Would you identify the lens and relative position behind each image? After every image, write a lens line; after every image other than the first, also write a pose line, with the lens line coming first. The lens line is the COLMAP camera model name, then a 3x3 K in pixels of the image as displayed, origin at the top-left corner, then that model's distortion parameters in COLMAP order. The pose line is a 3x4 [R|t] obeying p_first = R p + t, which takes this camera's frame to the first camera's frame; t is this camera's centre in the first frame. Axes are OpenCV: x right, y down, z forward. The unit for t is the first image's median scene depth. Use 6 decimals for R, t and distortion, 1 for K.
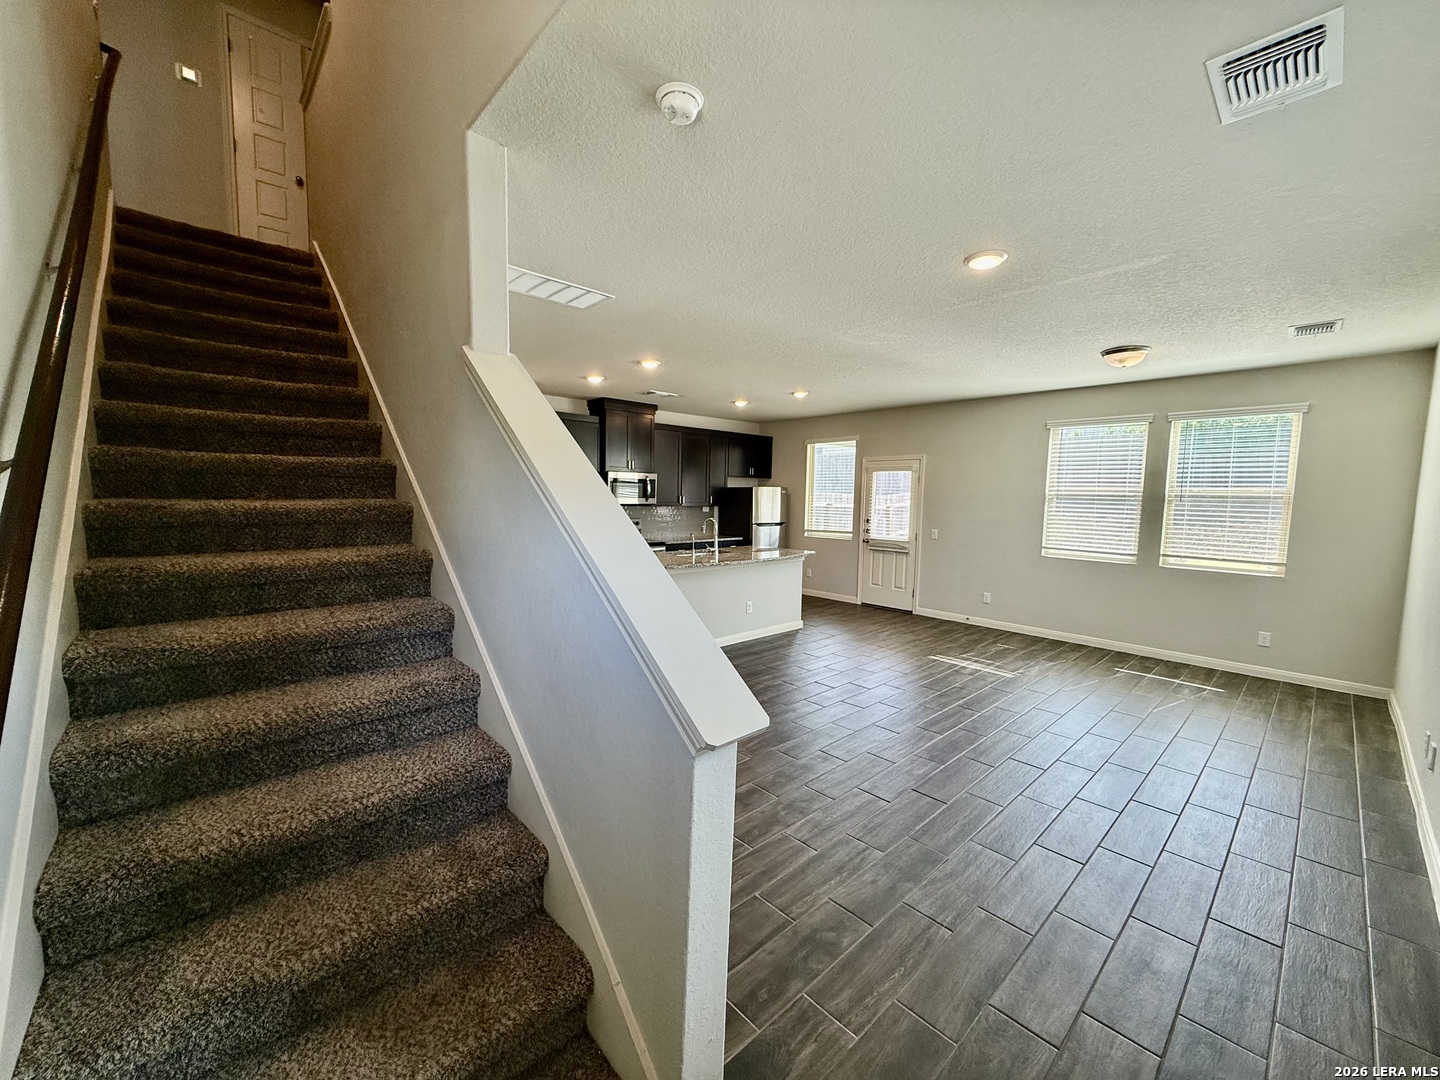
lens RADIAL K [[571.3, 0, 718.4], [0, 571.3, 541.5], [0, 0, 1]] dist [0.001871, -0.000554]
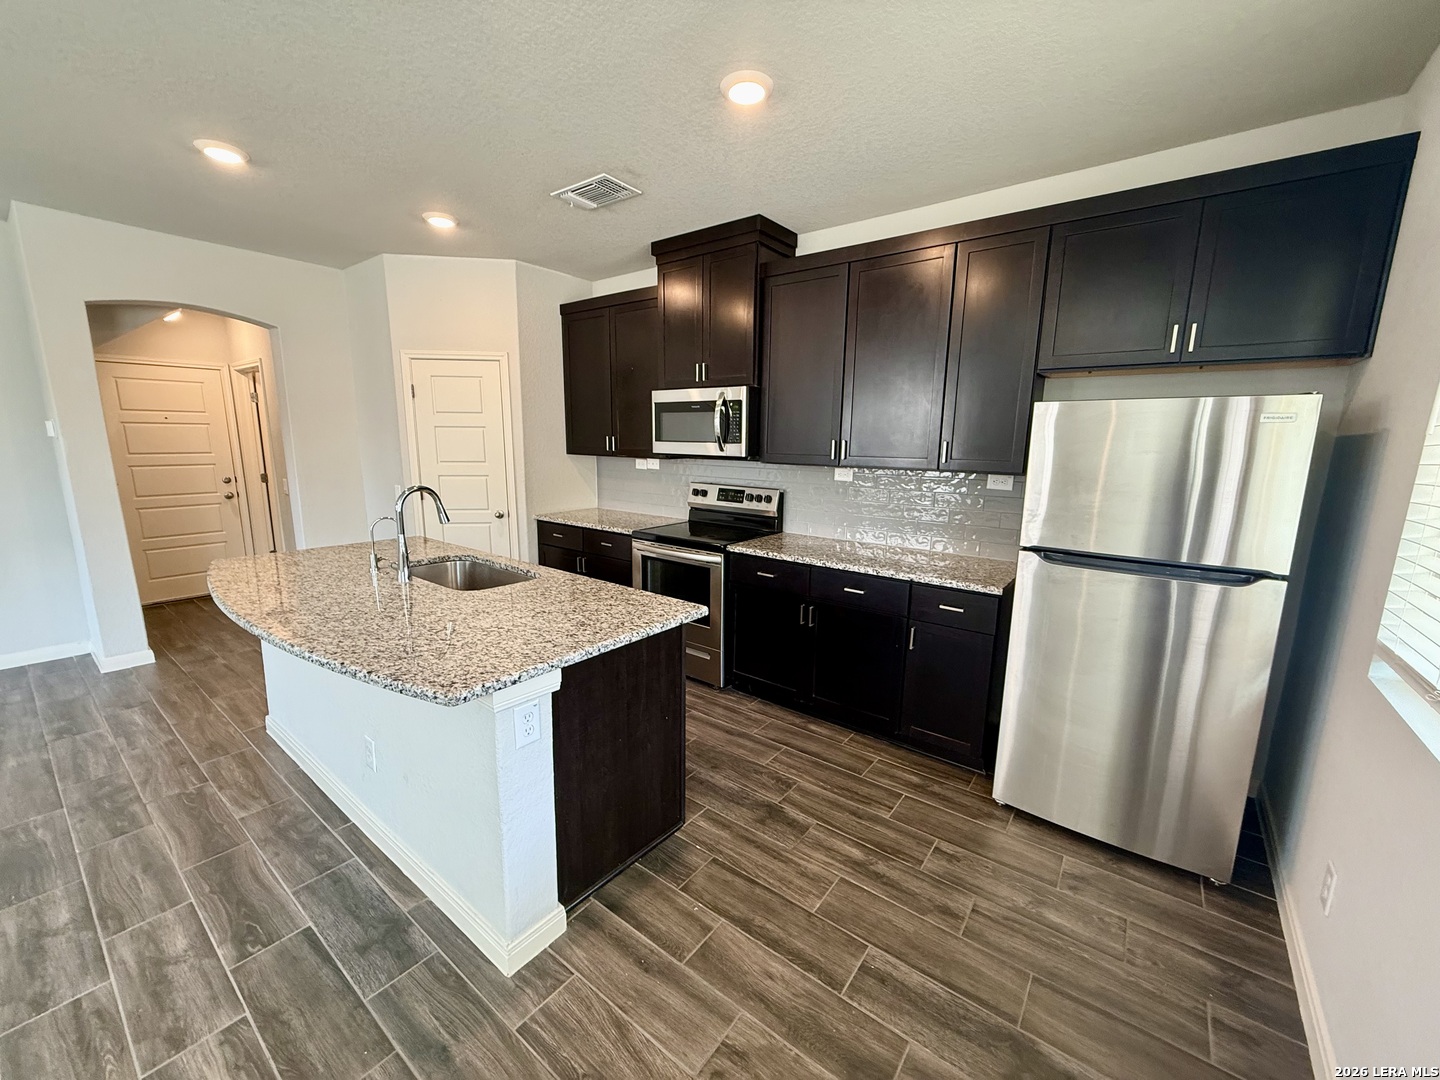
lens RADIAL K [[571.3, 0, 718.4], [0, 571.3, 541.5], [0, 0, 1]] dist [0.001871, -0.000554]
pose [[0.168501, 0.162725, -0.972177, 0.404057], [-0.096065, 0.984295, 0.148103, -0.081394], [0.981009, 0.068437, 0.181487, 1.132567]]
